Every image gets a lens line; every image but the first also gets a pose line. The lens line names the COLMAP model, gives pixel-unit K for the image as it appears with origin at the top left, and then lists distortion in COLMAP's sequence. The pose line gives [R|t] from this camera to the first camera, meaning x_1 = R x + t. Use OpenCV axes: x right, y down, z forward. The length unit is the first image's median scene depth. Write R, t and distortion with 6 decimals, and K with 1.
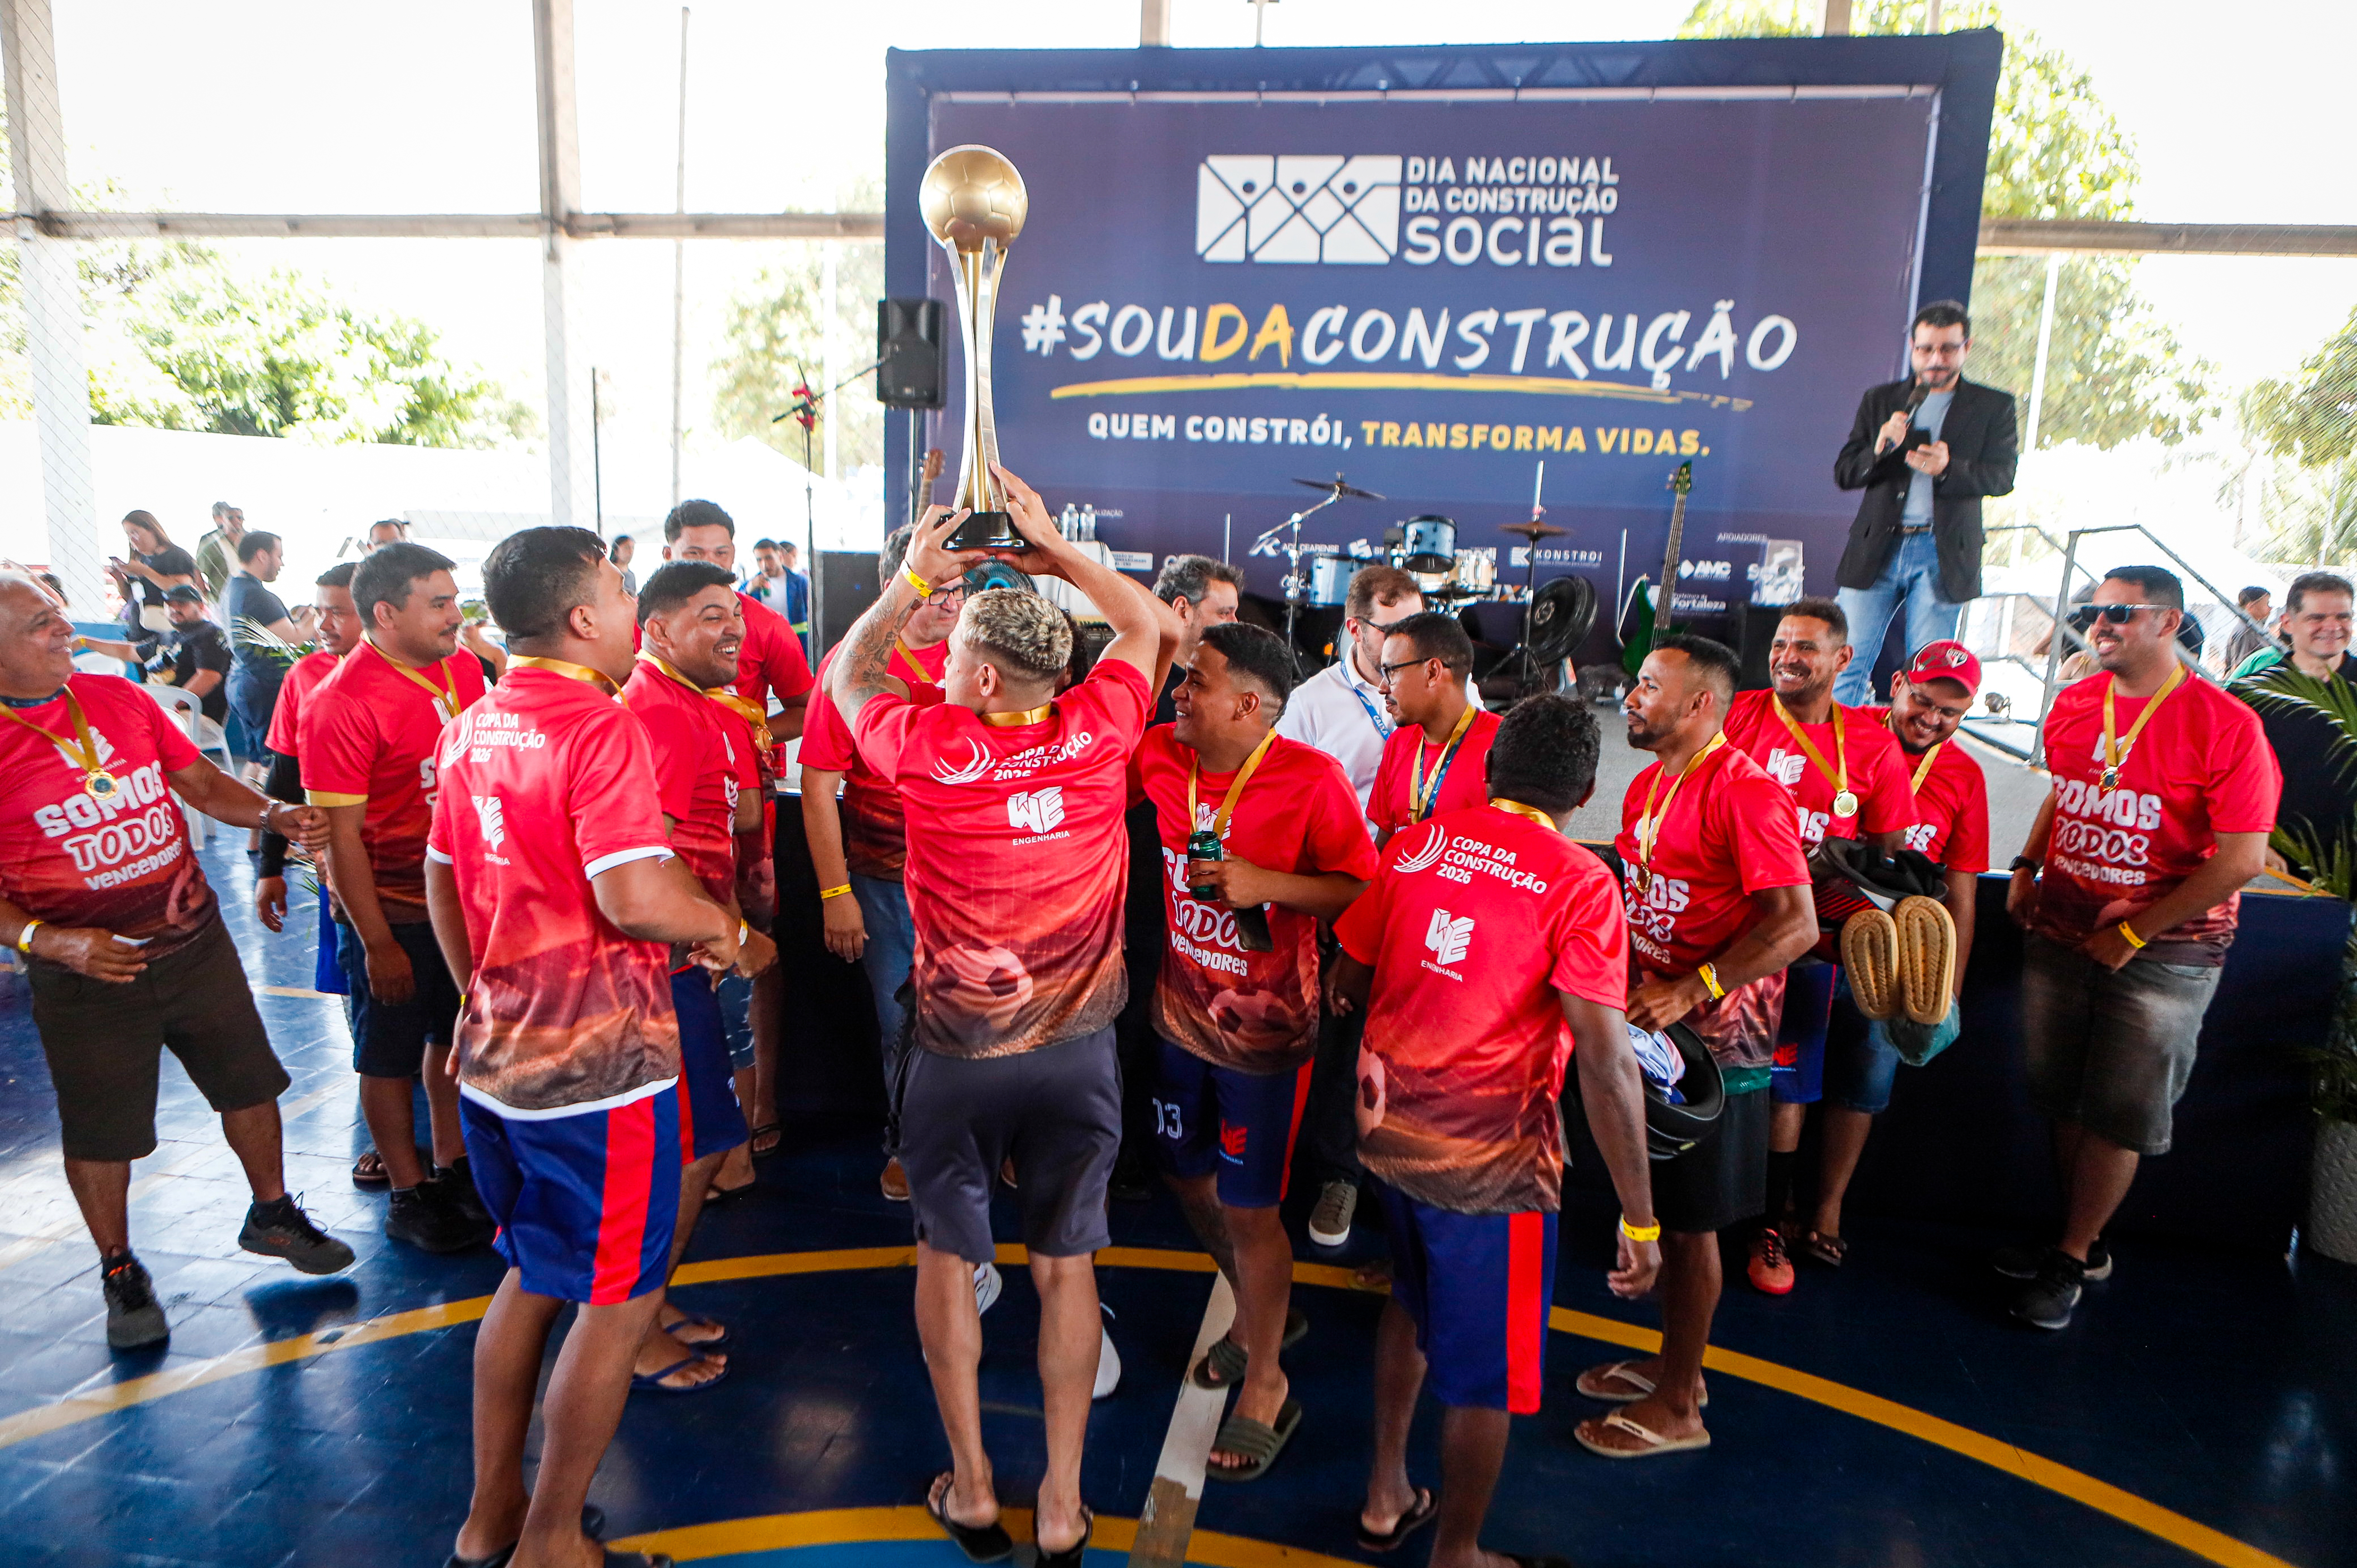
lens RADIAL K [[1591.7, 0, 1169.7], [0, 1591.7, 796.9], [0, 0, 1]] dist [-0.011773, 0.010085]
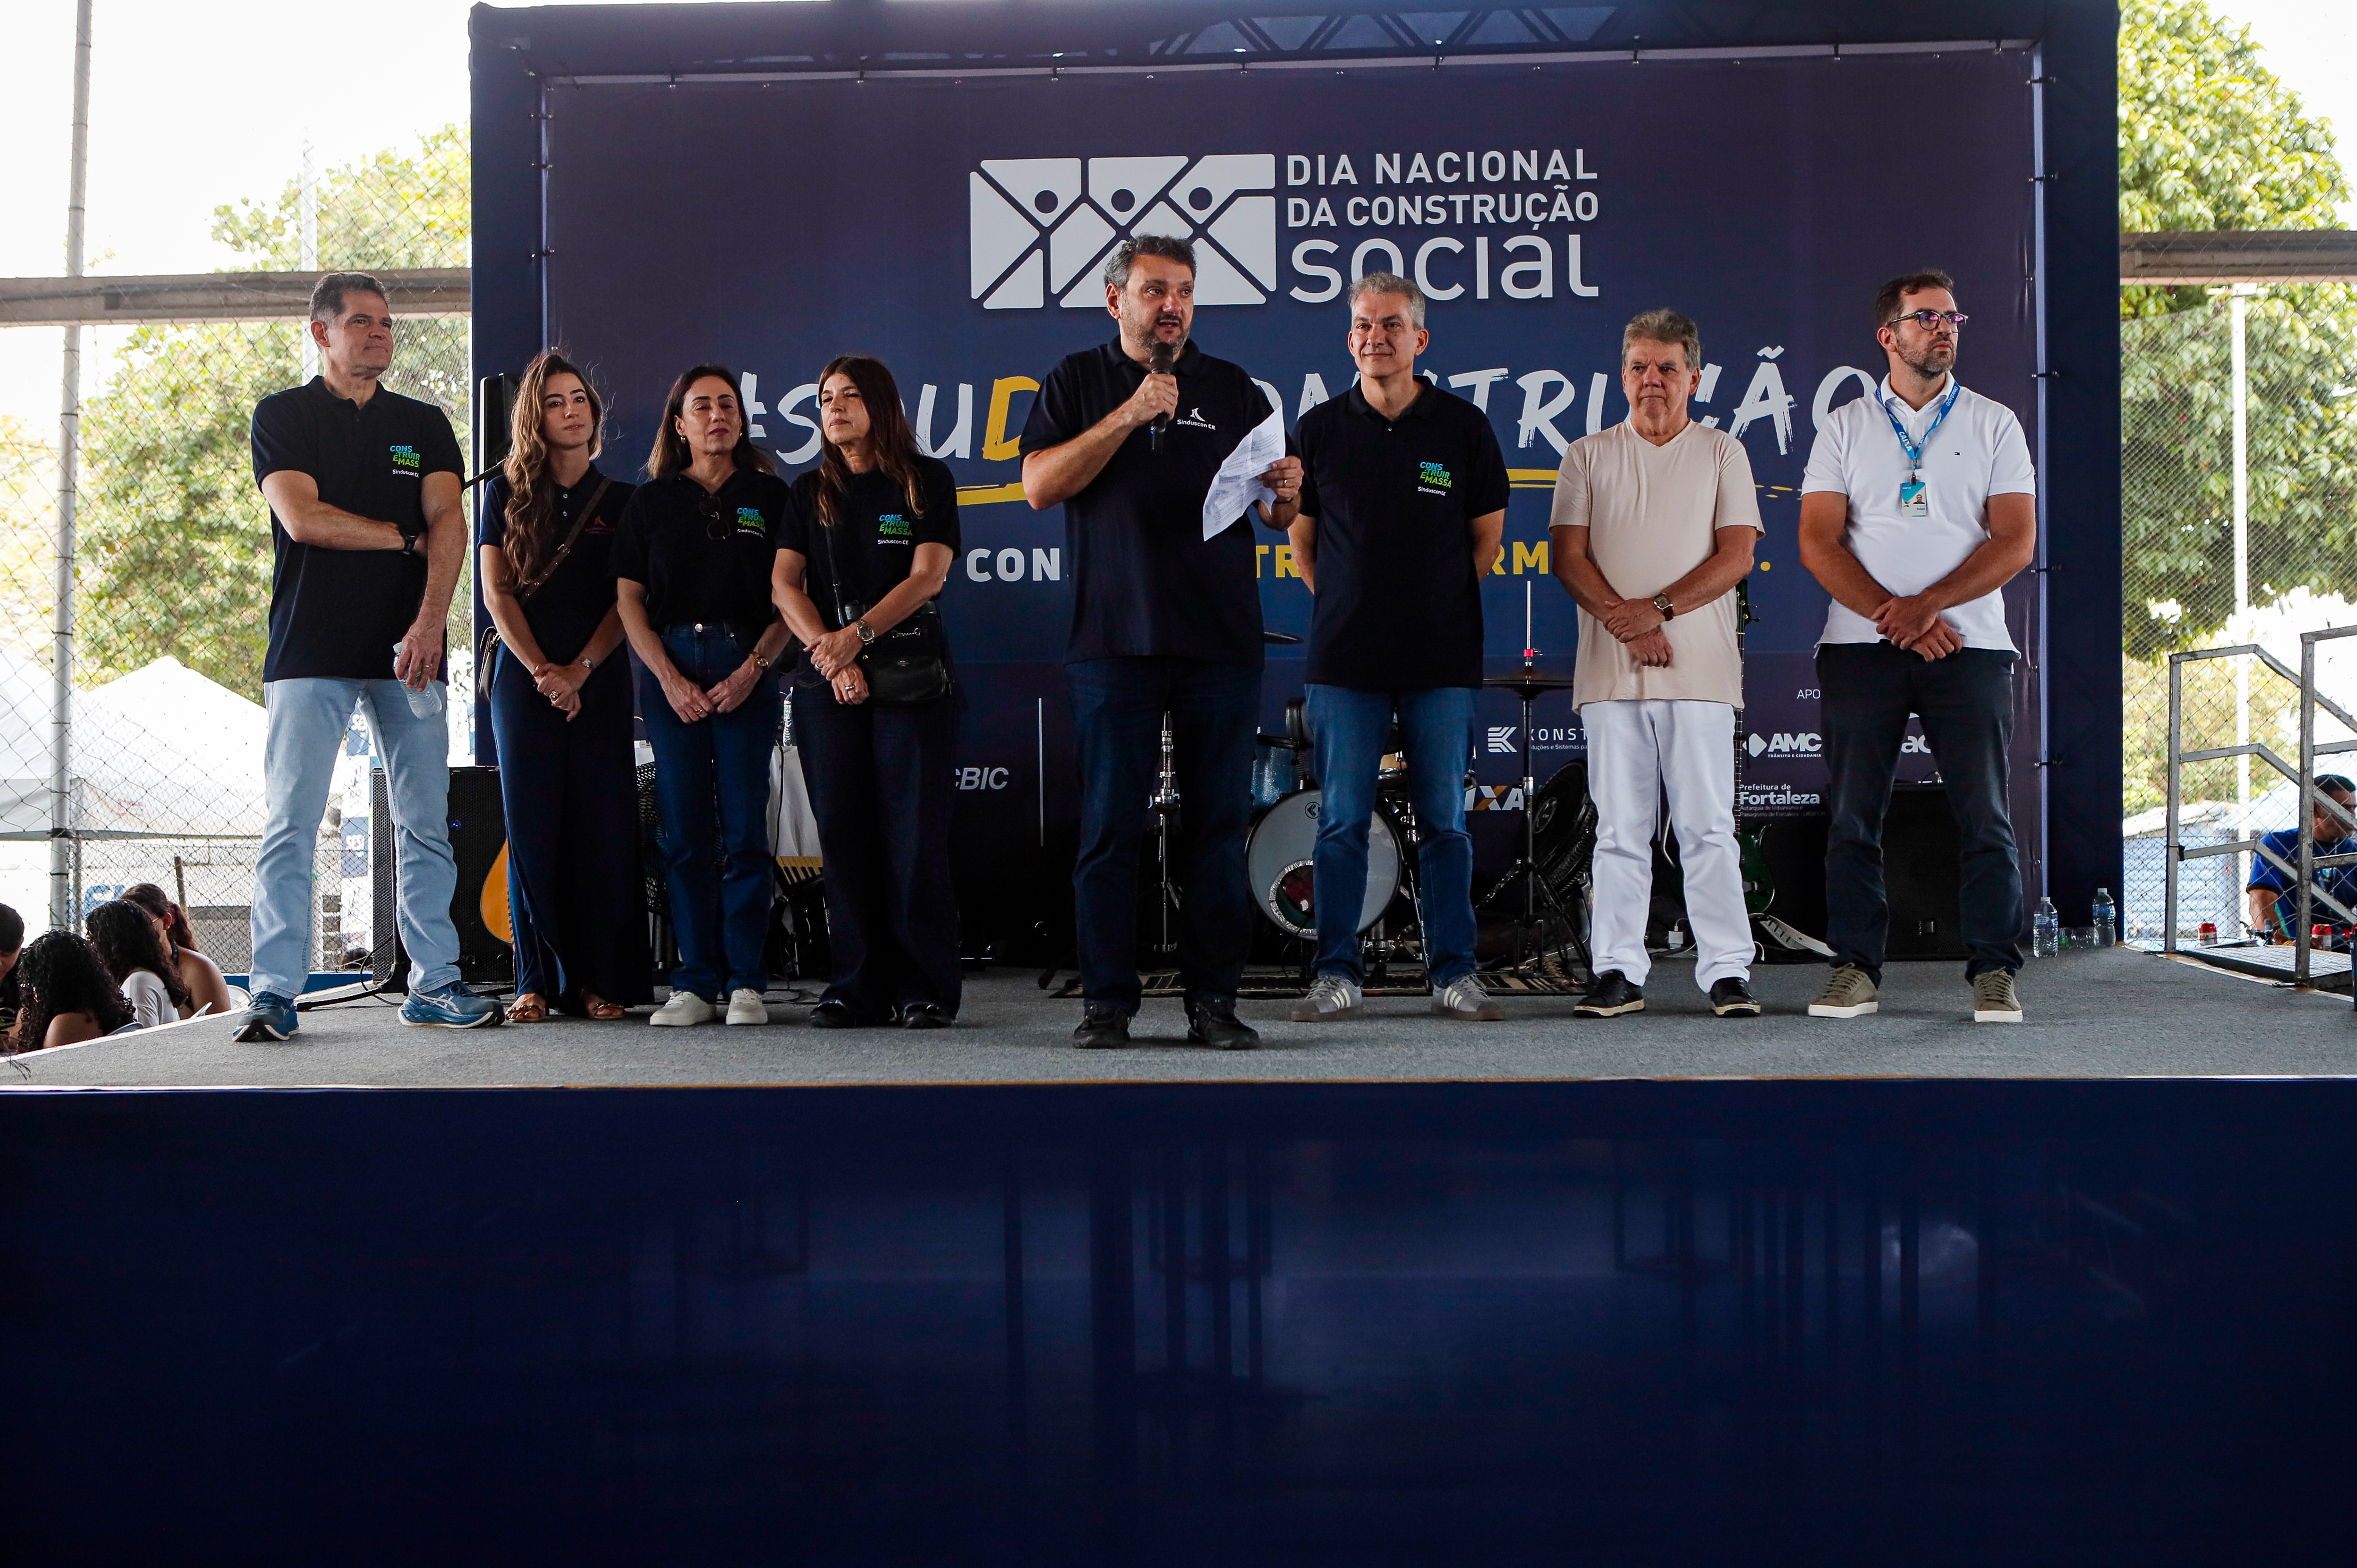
lens RADIAL K [[2824.1, 0, 1177.2], [0, 2824.1, 780.0], [0, 0, 1]] dist [-0.011031, 0.000000]
pose [[0.991810, -0.045554, 0.119325, -0.045944], [0.066431, 0.981911, -0.177306, 0.058561], [-0.109089, 0.183781, 0.976895, -0.093353]]
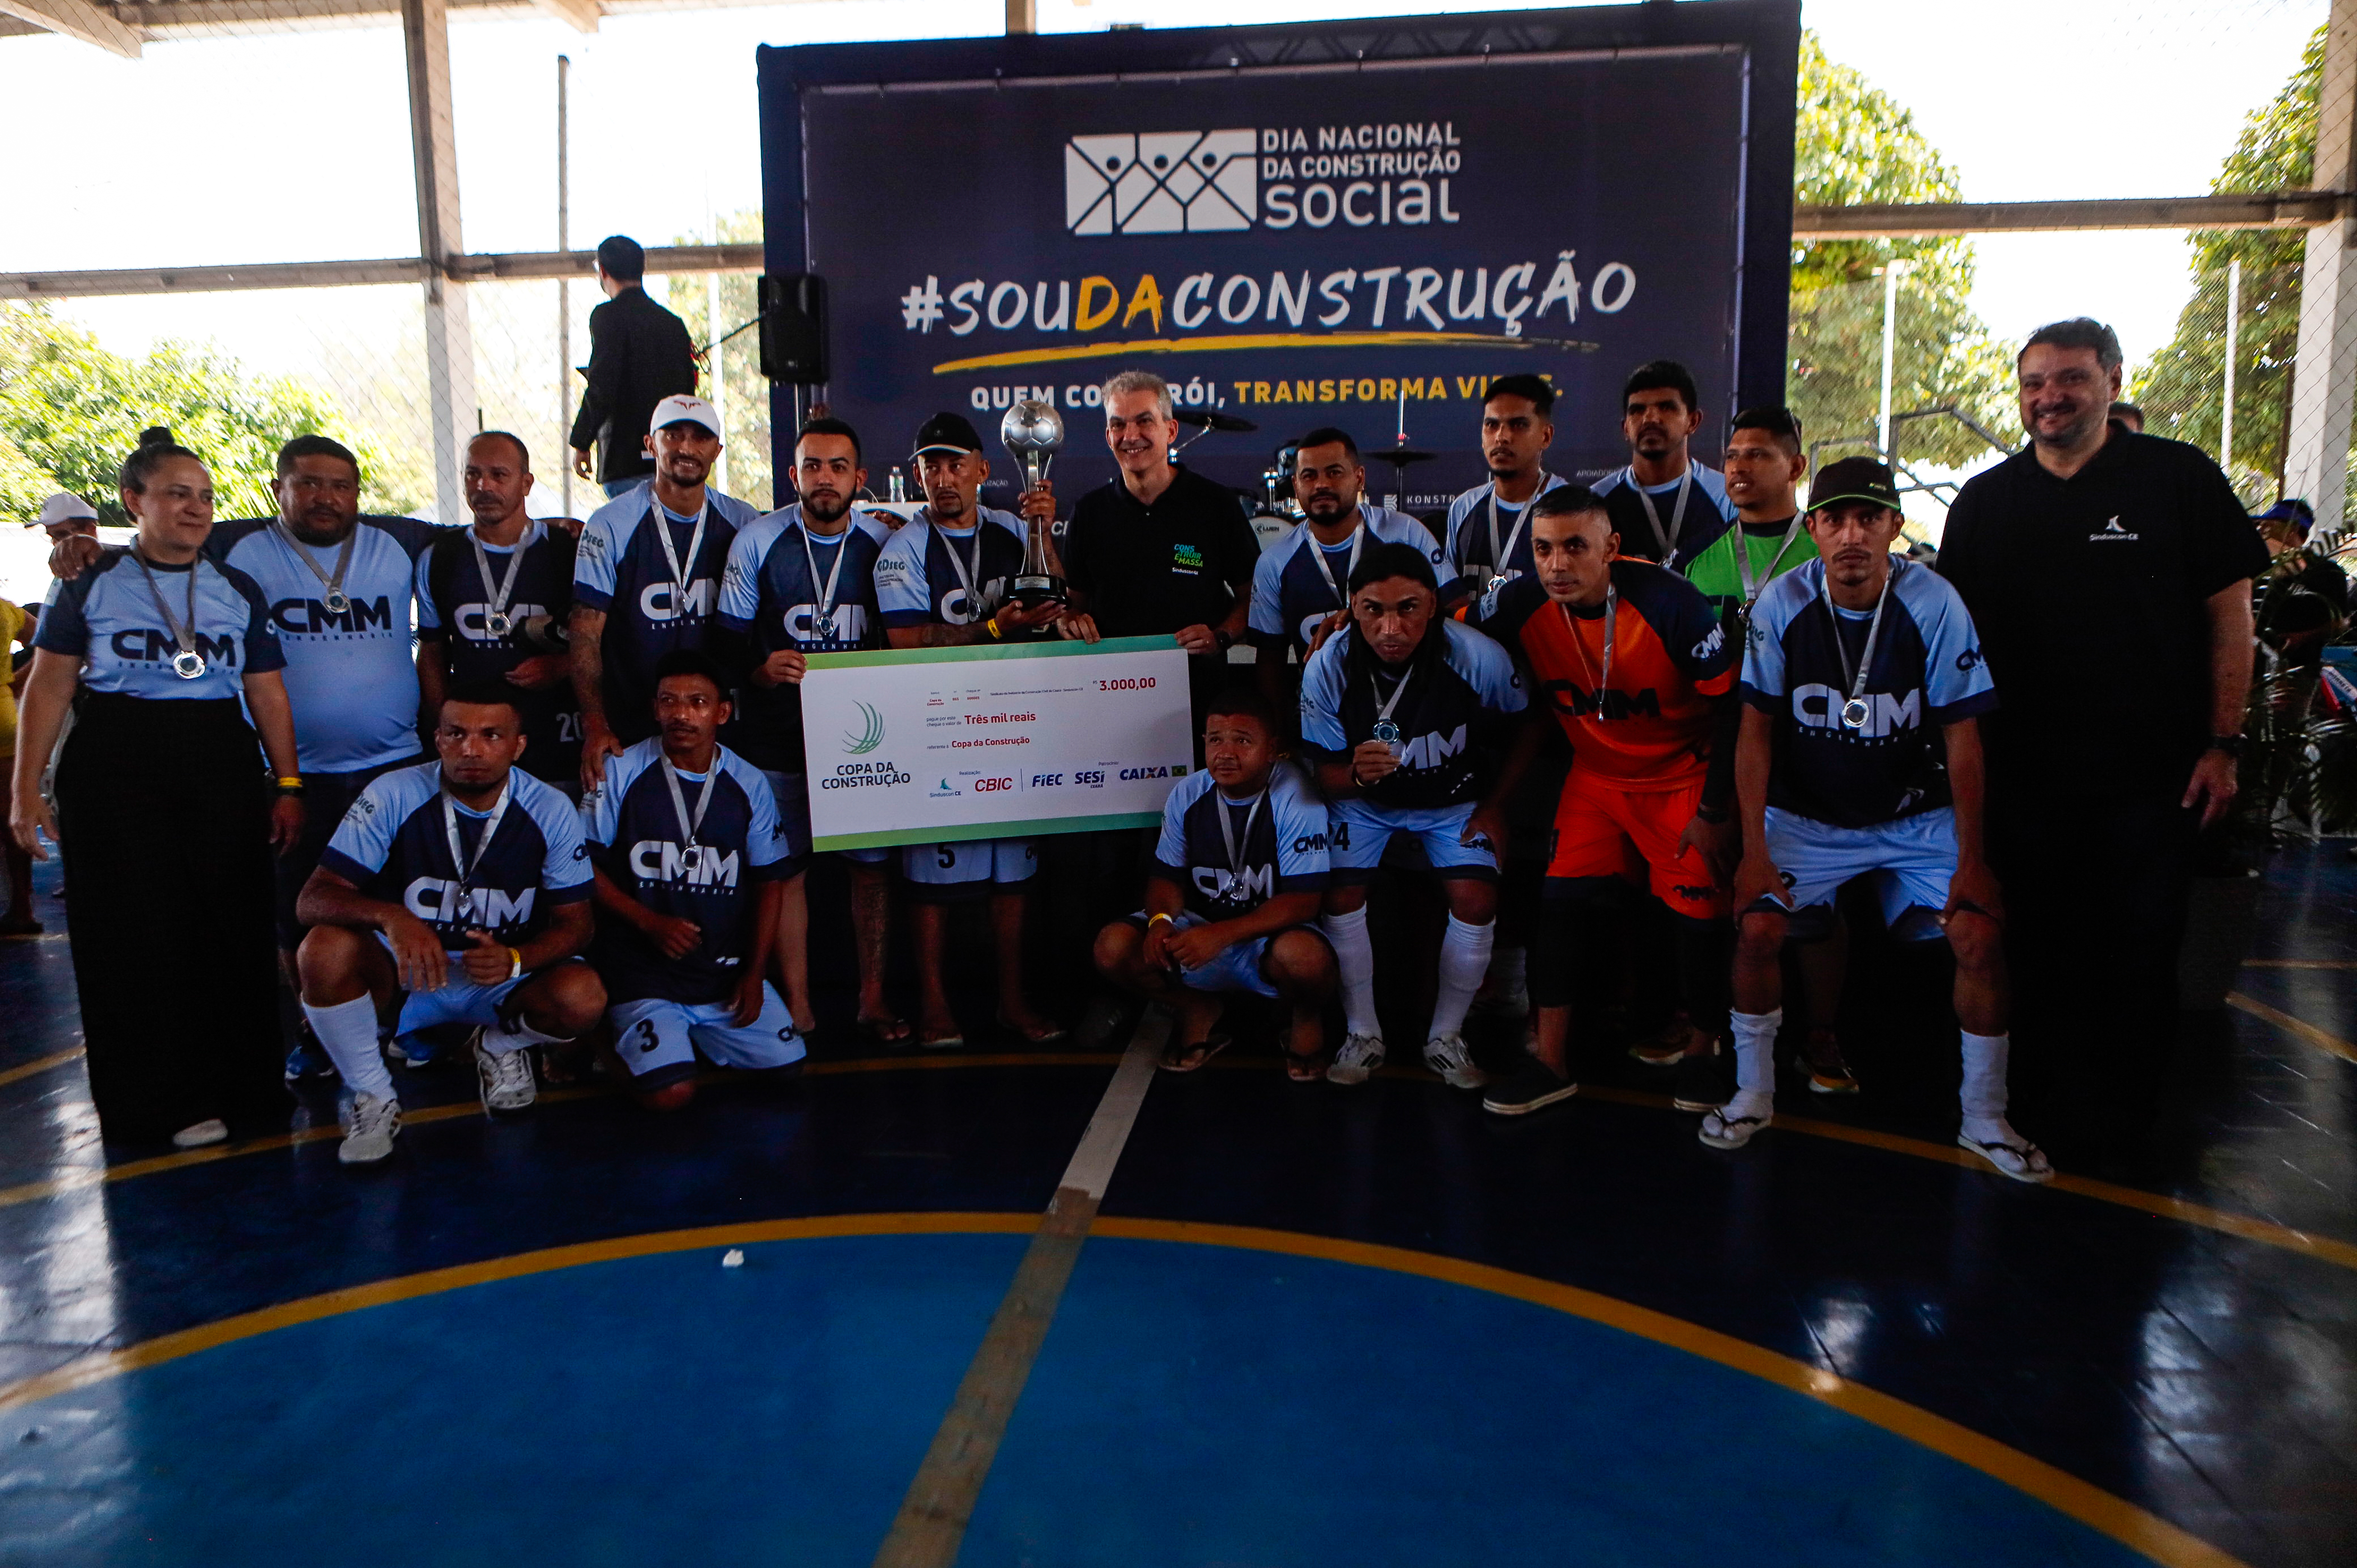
lens RADIAL K [[1591.7, 0, 1170.9], [0, 1591.7, 796.5], [0, 0, 1]] dist [-0.011773, 0.010085]
pose [[0.997079, -0.052046, 0.055901, 0.007688], [0.055117, 0.996971, -0.054870, 0.091043], [-0.052876, 0.057791, 0.996927, -0.019852]]
